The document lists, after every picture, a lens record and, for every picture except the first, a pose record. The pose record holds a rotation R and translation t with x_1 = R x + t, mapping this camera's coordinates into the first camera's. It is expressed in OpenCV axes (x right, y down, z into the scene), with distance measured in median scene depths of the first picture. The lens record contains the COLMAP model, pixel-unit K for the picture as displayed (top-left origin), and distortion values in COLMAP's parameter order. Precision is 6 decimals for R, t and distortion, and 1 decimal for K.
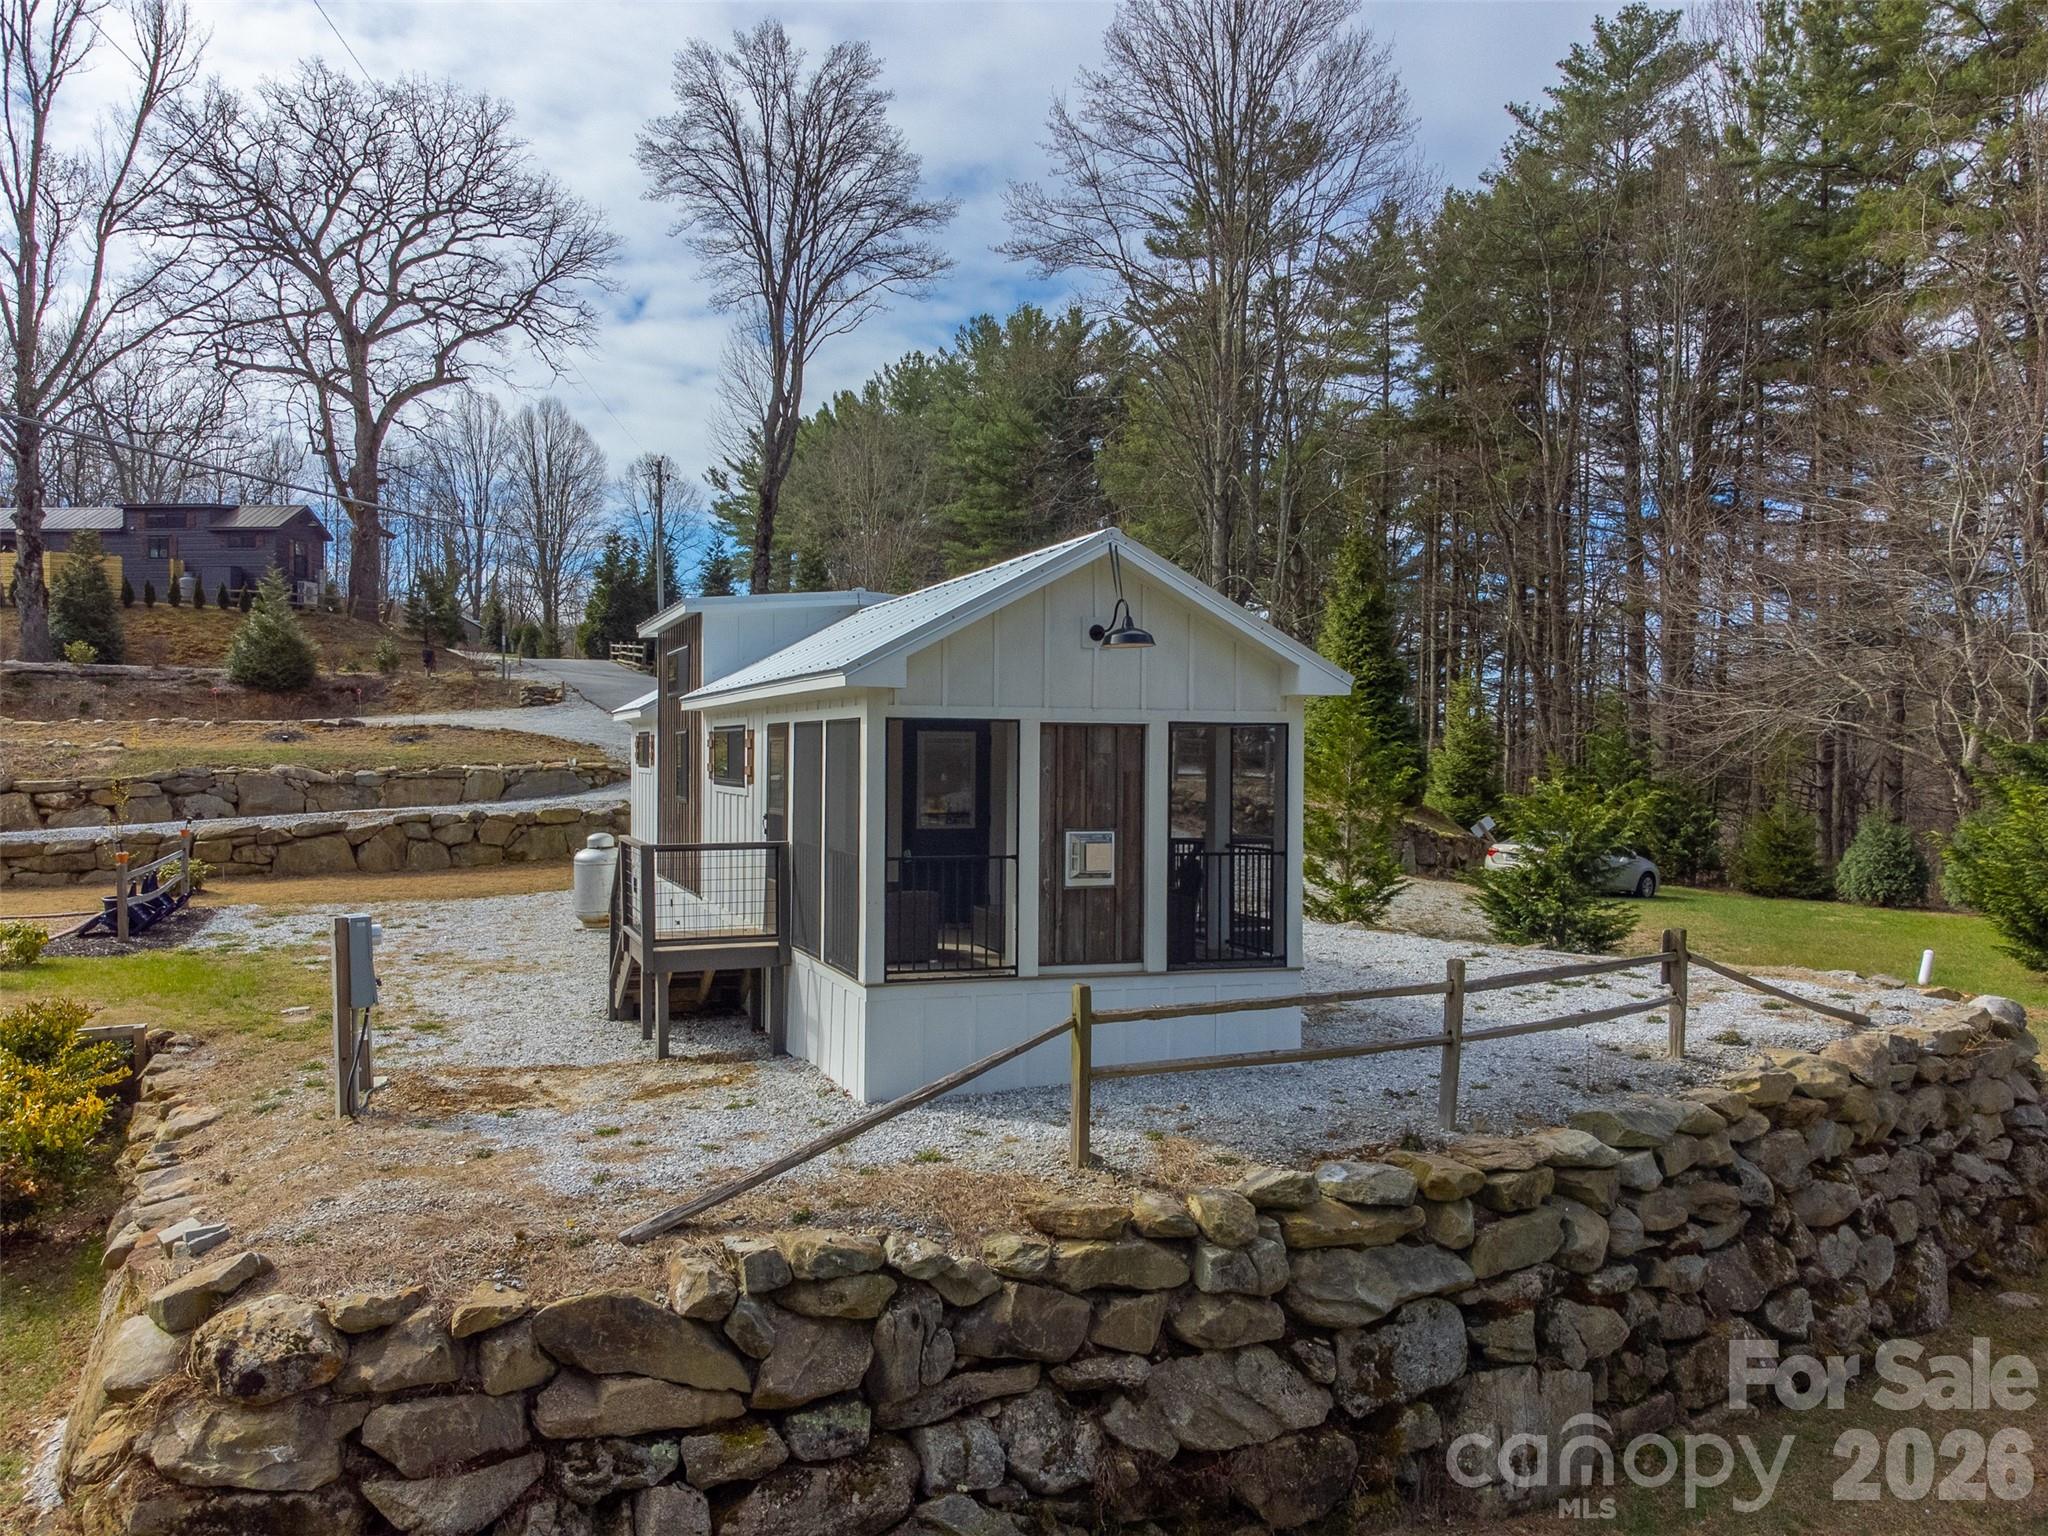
lens RADIAL K [[1578.8, 0, 978.5], [0, 1578.8, 771.5], [0, 0, 1]] dist [0.015280, 0.001478]
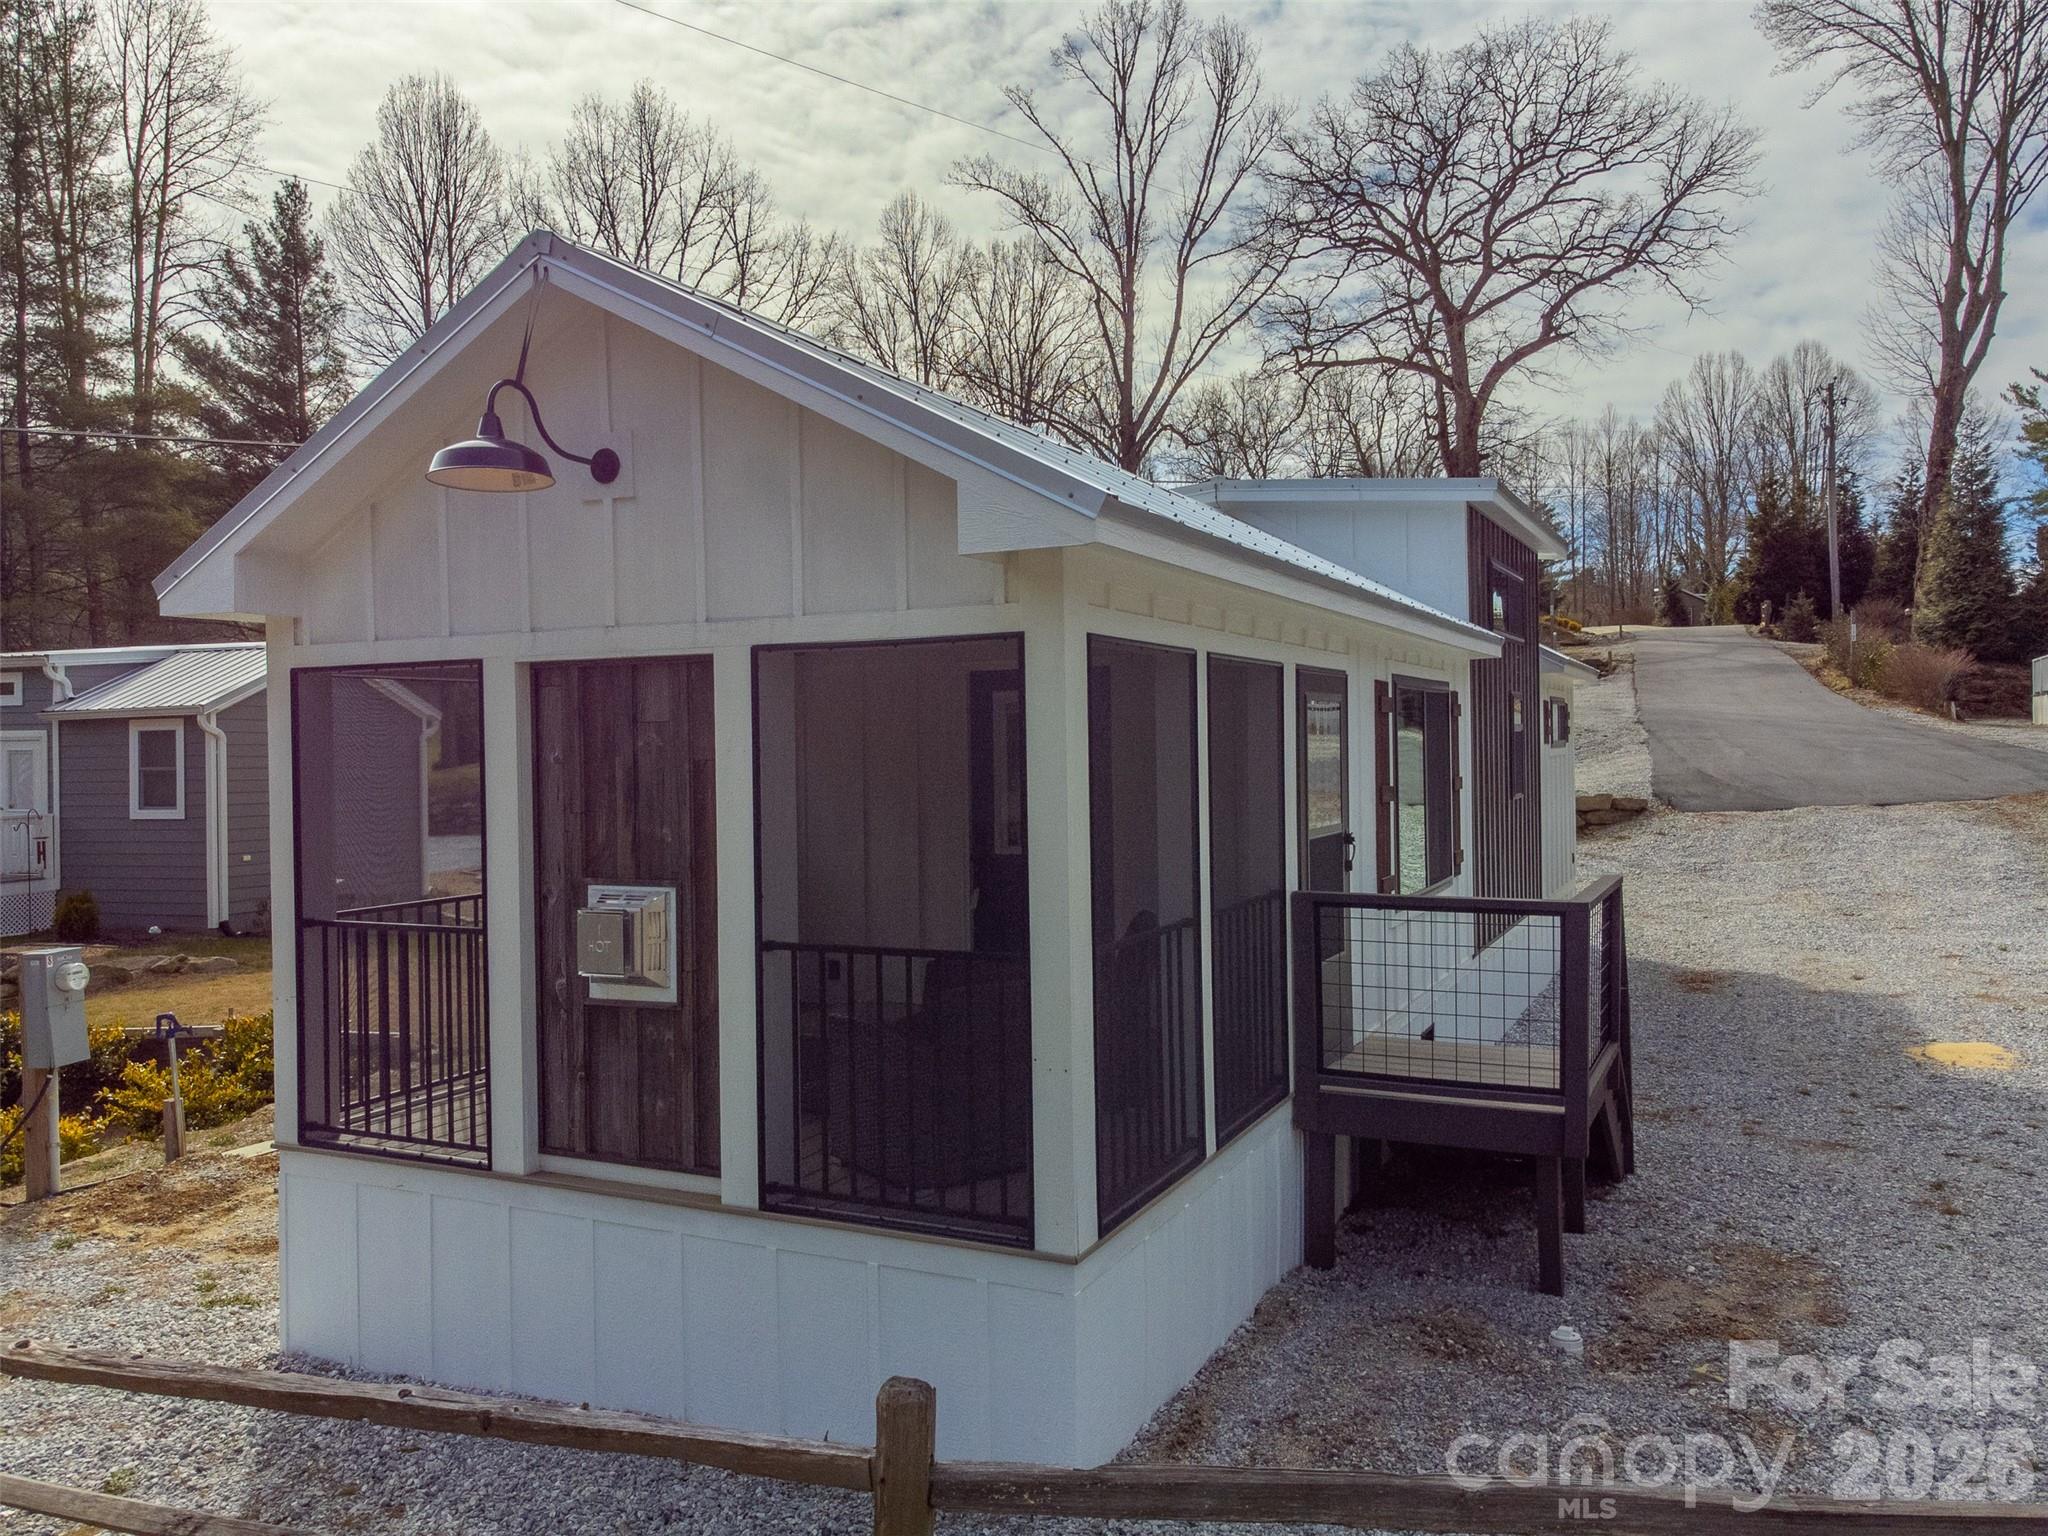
lens RADIAL K [[1537.9, 0, 1016.4], [0, 1537.9, 742.9], [0, 0, 1]] dist [0.013567, 0.020773]
pose [[0.705605, -0.018713, -0.708358, 0.088601], [0.012808, 0.999825, -0.013654, 0.000502], [0.708490, 0.000562, 0.705721, 0.137833]]
